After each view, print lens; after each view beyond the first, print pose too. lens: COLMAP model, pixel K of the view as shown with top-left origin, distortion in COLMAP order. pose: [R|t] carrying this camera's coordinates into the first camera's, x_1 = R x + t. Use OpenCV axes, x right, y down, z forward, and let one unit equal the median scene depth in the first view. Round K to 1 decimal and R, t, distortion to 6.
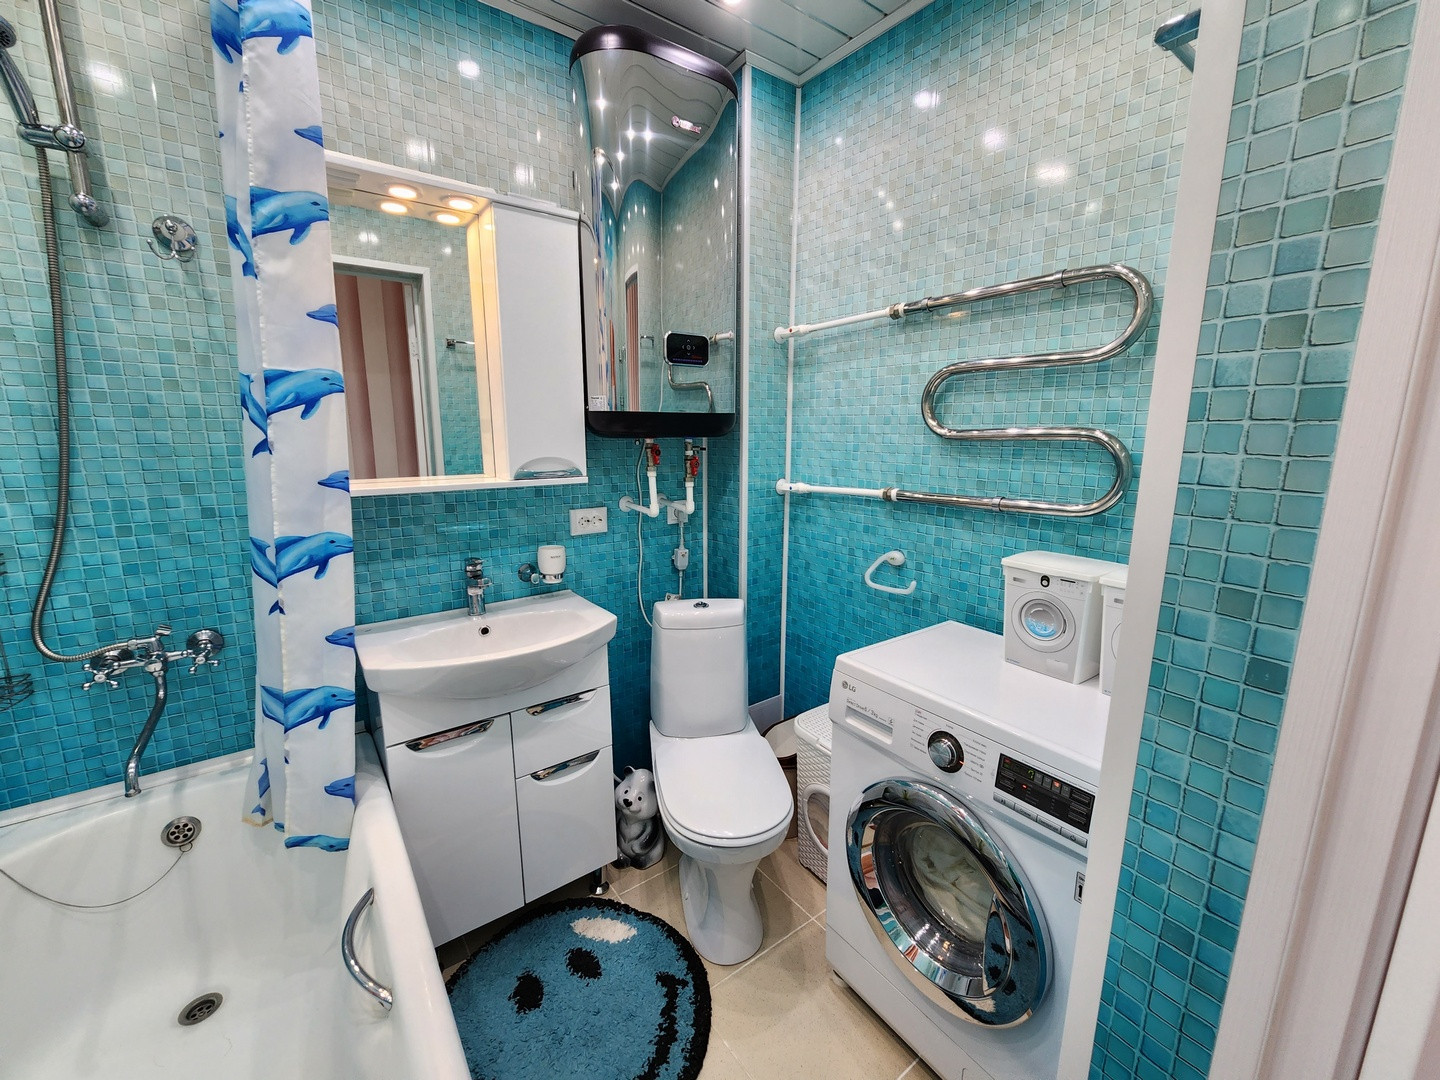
lens RADIAL K [[579.7, 0, 720.0], [0, 579.7, 540.0], [0, 0, 1]] dist [0.000902, 0.000161]
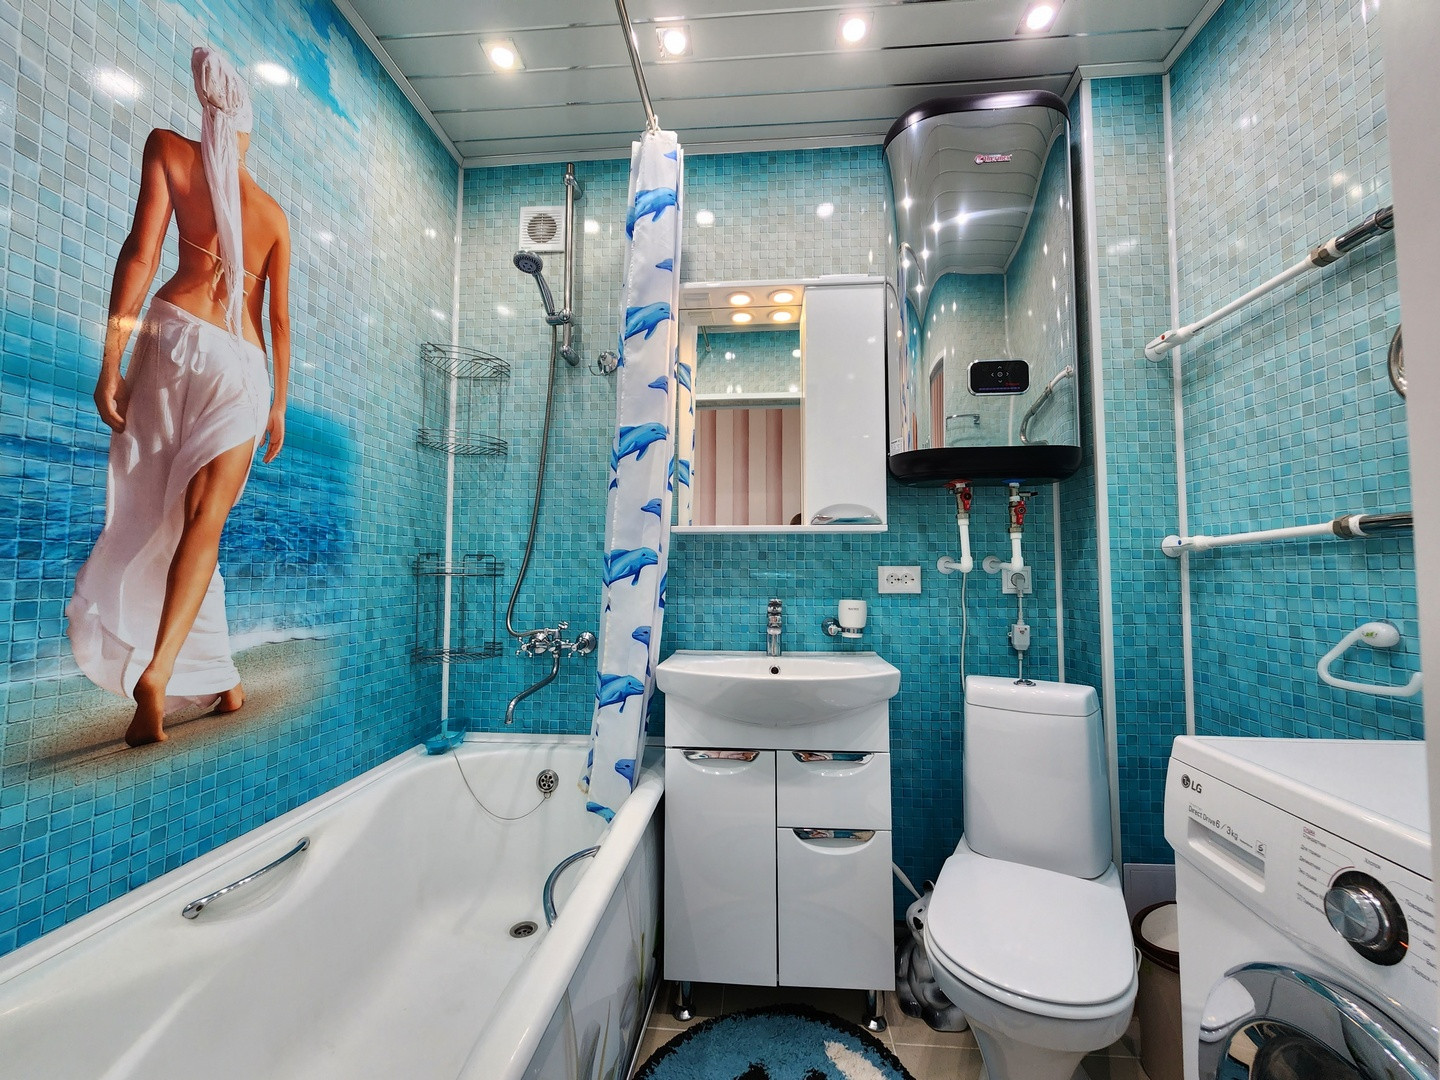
lens RADIAL K [[584.0, 0, 720.0], [0, 584.0, 540.0], [0, 0, 1]] dist [-0.002470, -0.000251]
pose [[0.753011, -0.036023, -0.657021, 0.190786], [-0.121548, 0.973702, -0.192692, 0.131298], [0.646684, 0.224959, 0.728830, 0.122232]]
